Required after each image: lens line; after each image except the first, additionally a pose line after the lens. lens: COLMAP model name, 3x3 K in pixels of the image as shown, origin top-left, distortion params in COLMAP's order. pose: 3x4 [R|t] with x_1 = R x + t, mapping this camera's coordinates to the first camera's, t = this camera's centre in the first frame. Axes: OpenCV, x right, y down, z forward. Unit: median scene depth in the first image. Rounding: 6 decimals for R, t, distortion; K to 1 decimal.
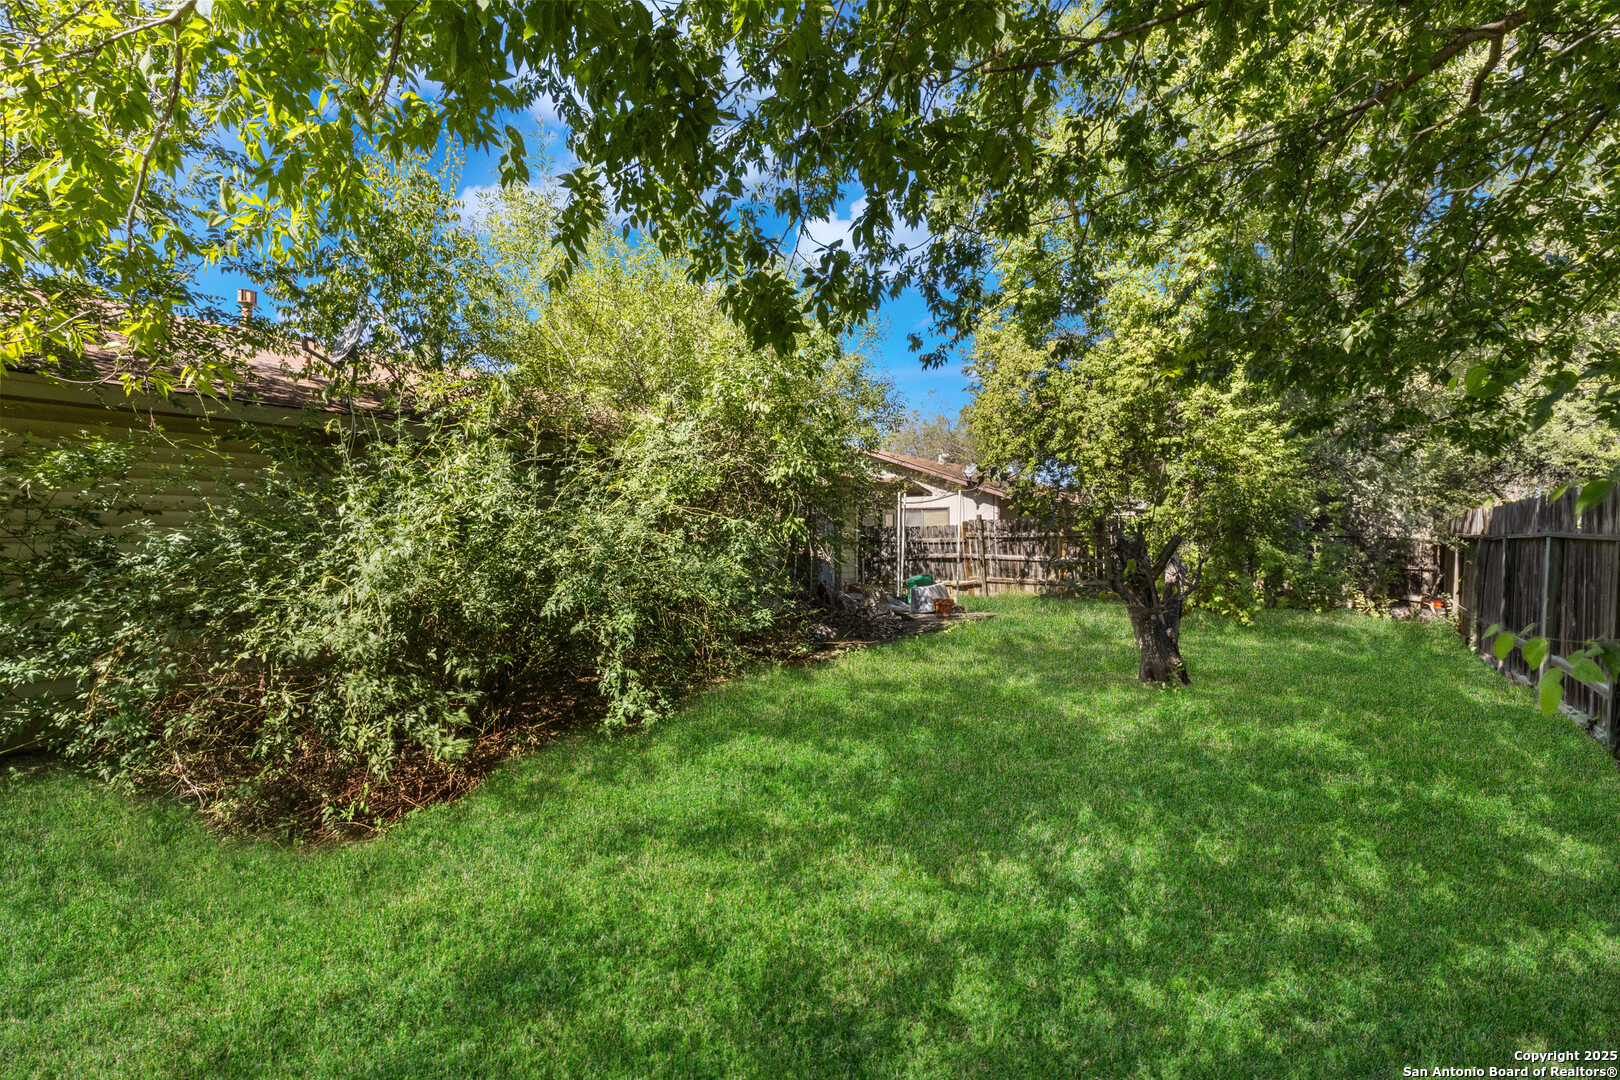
lens RADIAL K [[723.2, 0, 811.4], [0, 723.2, 539.1], [0, 0, 1]] dist [-0.000234, 0.000391]
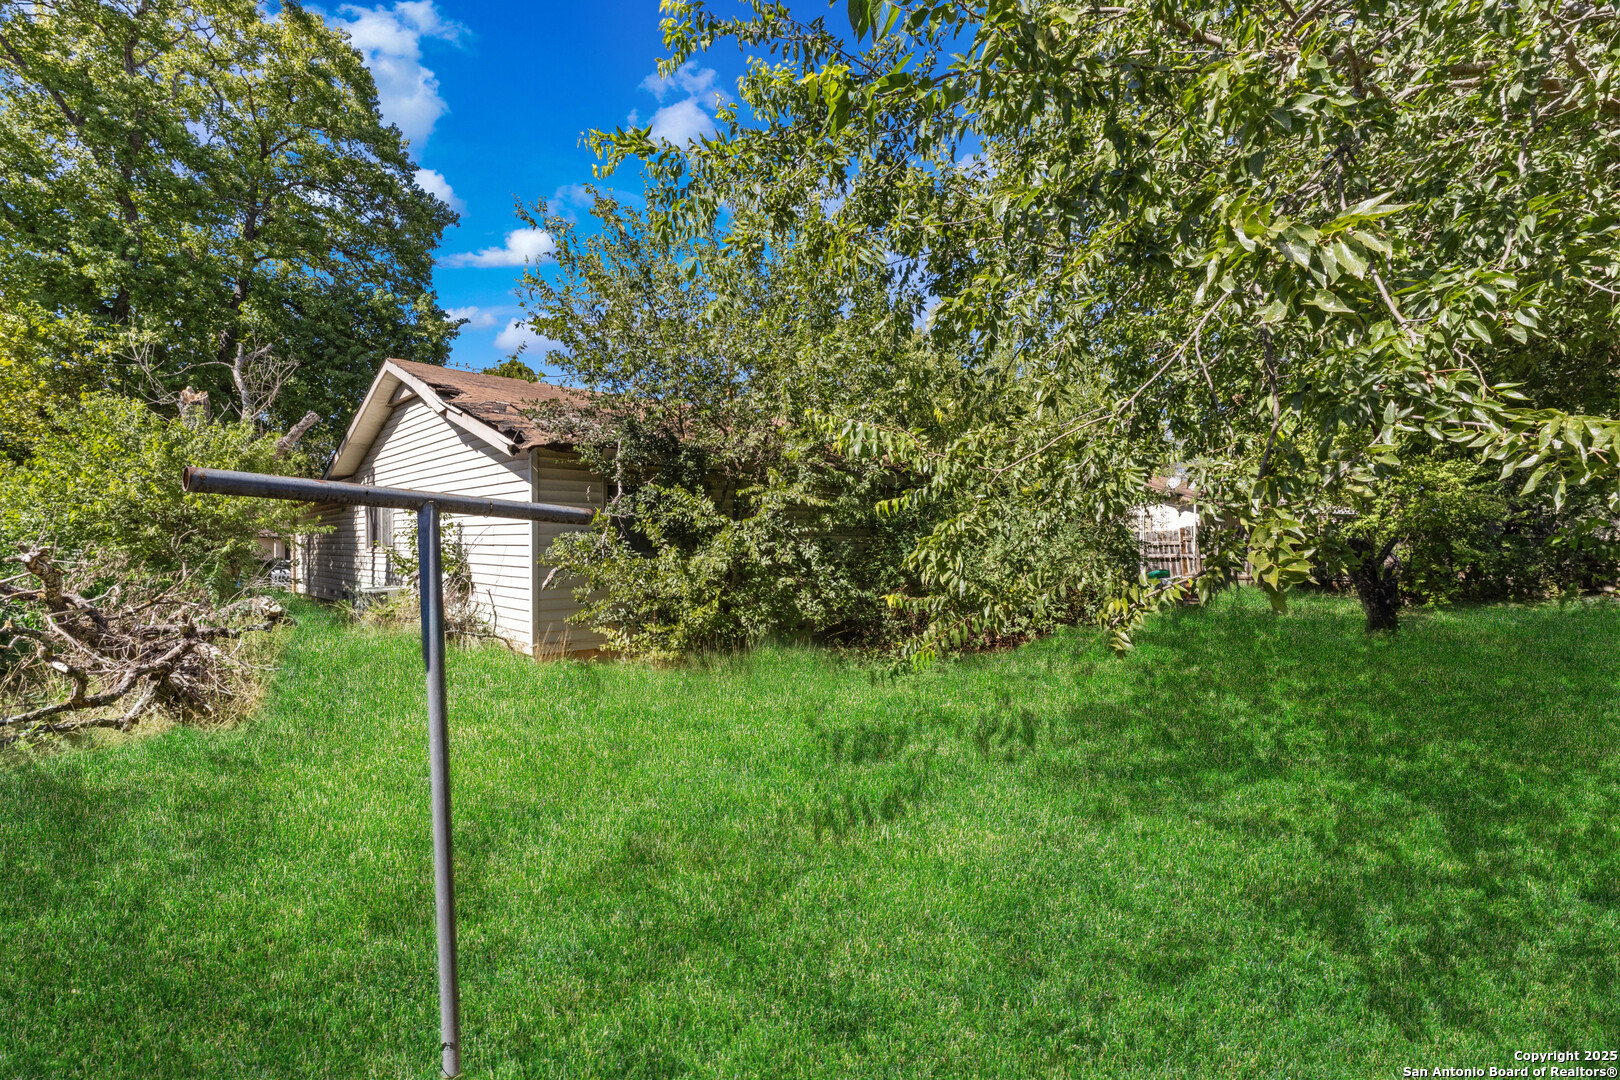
lens RADIAL K [[723.2, 0, 811.4], [0, 723.2, 539.1], [0, 0, 1]] dist [-0.000234, 0.000391]
pose [[0.983205, -0.006661, -0.182382, -0.254399], [0.005361, 0.999957, -0.007624, 0.000809], [0.182425, 0.006518, 0.983198, -0.437873]]
